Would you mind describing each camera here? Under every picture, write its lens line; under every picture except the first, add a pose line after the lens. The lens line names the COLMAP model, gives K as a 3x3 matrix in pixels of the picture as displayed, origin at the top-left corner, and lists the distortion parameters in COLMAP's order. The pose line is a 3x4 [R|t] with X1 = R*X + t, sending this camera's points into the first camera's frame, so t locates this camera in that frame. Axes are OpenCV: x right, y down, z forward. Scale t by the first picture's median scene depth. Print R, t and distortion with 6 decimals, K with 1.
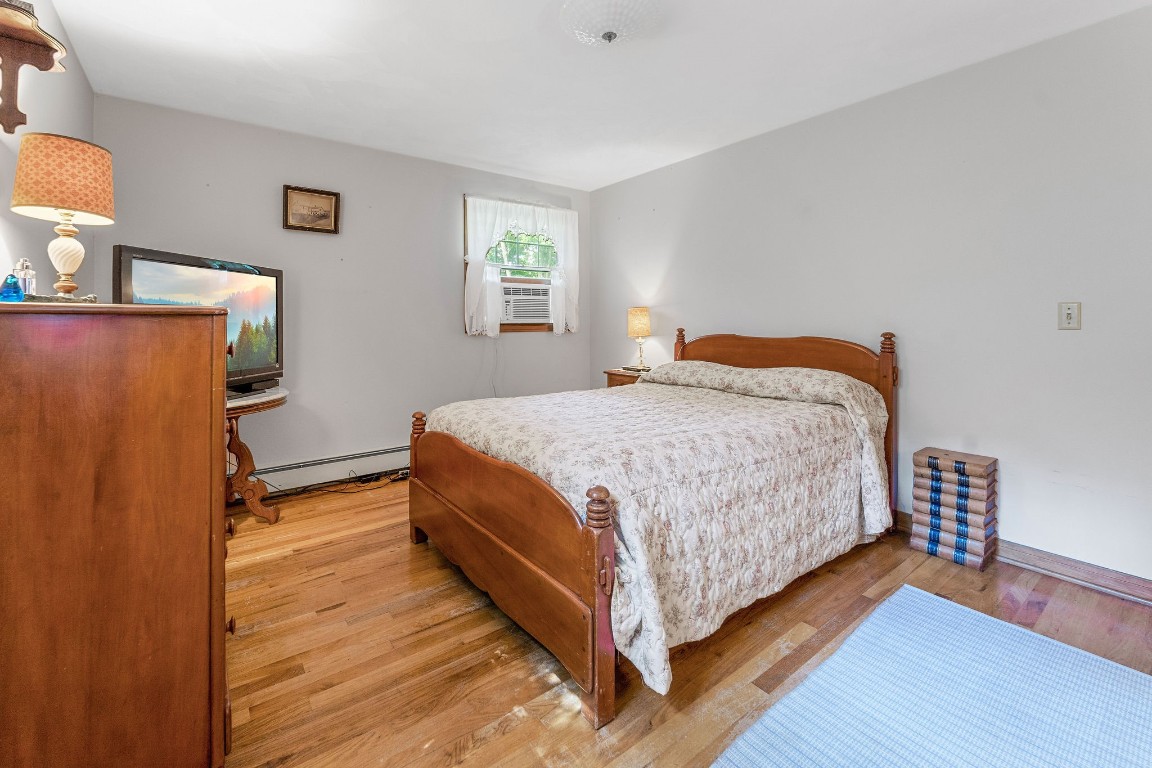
lens RADIAL K [[485.4, 0, 562.2], [0, 485.4, 325.9], [0, 0, 1]] dist [0.003486, -0.002391]
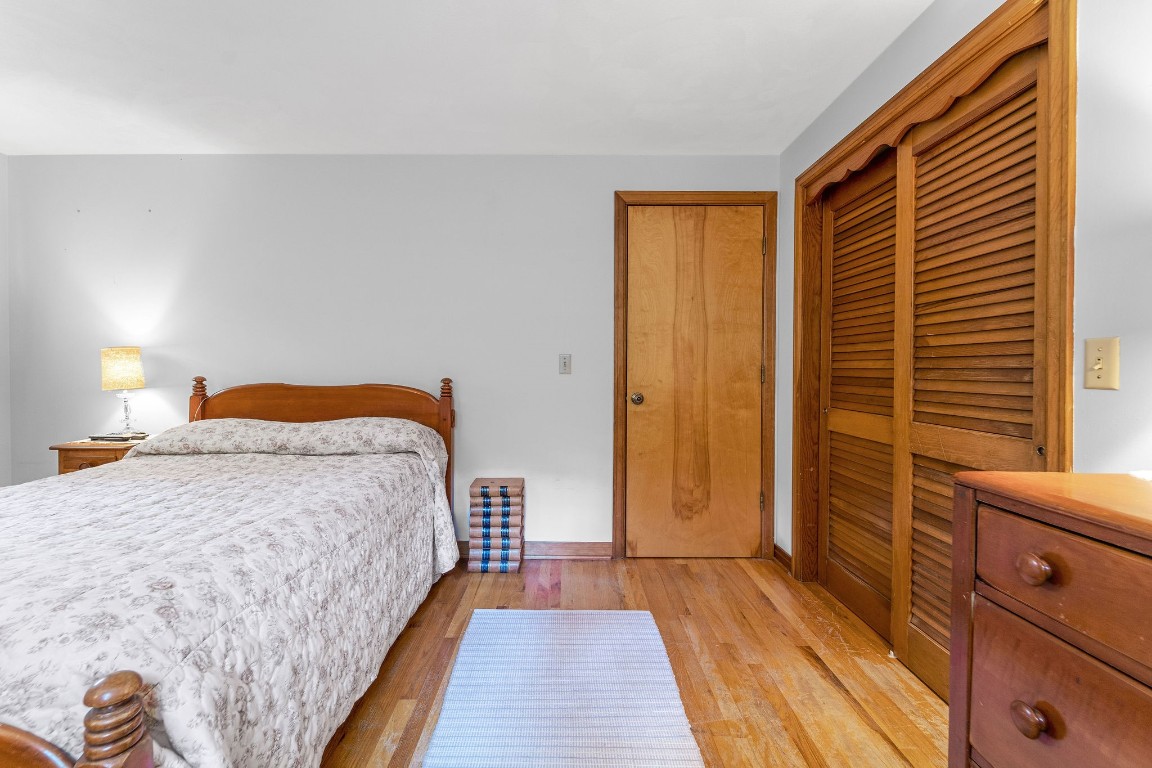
lens RADIAL K [[485.4, 0, 571.9], [0, 485.4, 370.4], [0, 0, 1]] dist [0.003486, -0.002391]
pose [[0.595851, -0.005266, 0.803078, -0.032576], [0.007065, 0.999974, 0.001315, -0.003661], [-0.803064, 0.004890, 0.595872, 0.160678]]
